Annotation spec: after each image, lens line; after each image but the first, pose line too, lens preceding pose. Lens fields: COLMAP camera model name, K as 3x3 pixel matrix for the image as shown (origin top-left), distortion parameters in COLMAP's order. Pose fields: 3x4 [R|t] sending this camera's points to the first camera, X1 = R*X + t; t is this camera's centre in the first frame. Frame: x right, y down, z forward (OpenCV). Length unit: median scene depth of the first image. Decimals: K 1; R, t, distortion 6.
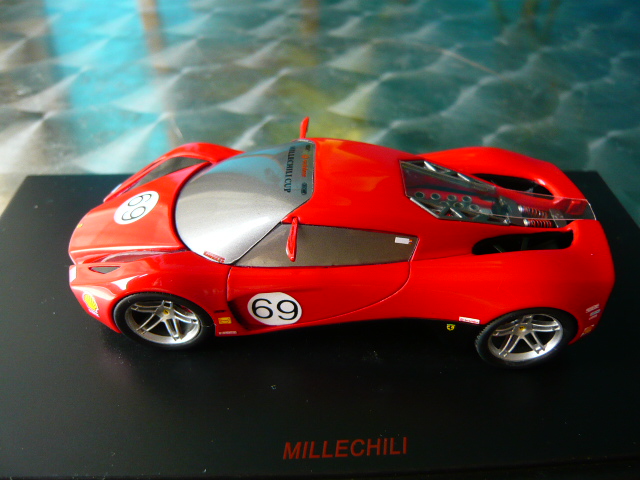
lens RADIAL K [[548.4, 0, 322.8], [0, 548.4, 233.4], [0, 0, 1]] dist [-0.108628, 0.008266]
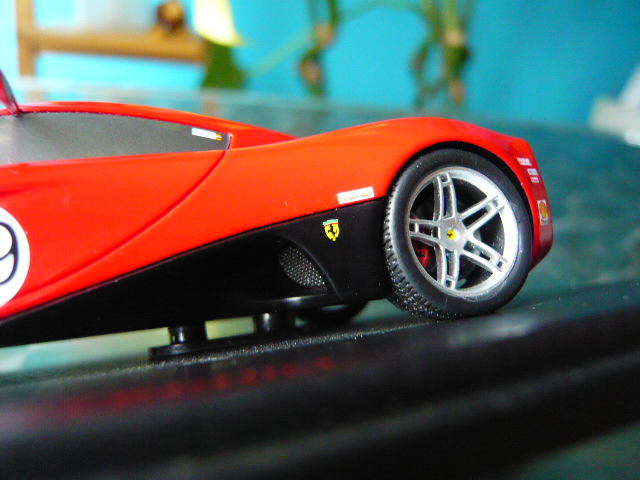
lens RADIAL K [[548.4, 0, 318.4], [0, 548.4, 238.0], [0, 0, 1]] dist [-0.108628, 0.008266]
pose [[0.925252, -0.121701, 0.359303, 0.029831], [0.350849, 0.634736, -0.688488, 0.545812], [-0.144273, 0.763085, 0.629989, 0.676941]]
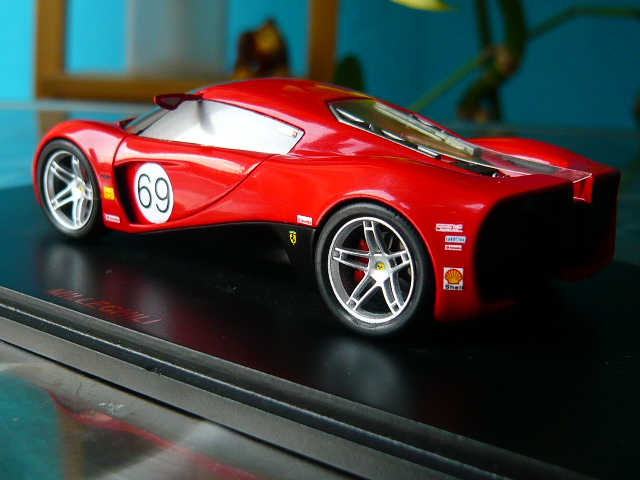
lens RADIAL K [[994.7, 0, 319.7], [0, 994.7, 240.9], [0, 0, 1]] dist [-0.113529, 0.000000]
pose [[0.766283, 0.149502, -0.624868, 1.134957], [-0.435299, 0.836132, -0.333764, 0.625736], [0.472574, 0.527761, 0.705792, 0.047344]]
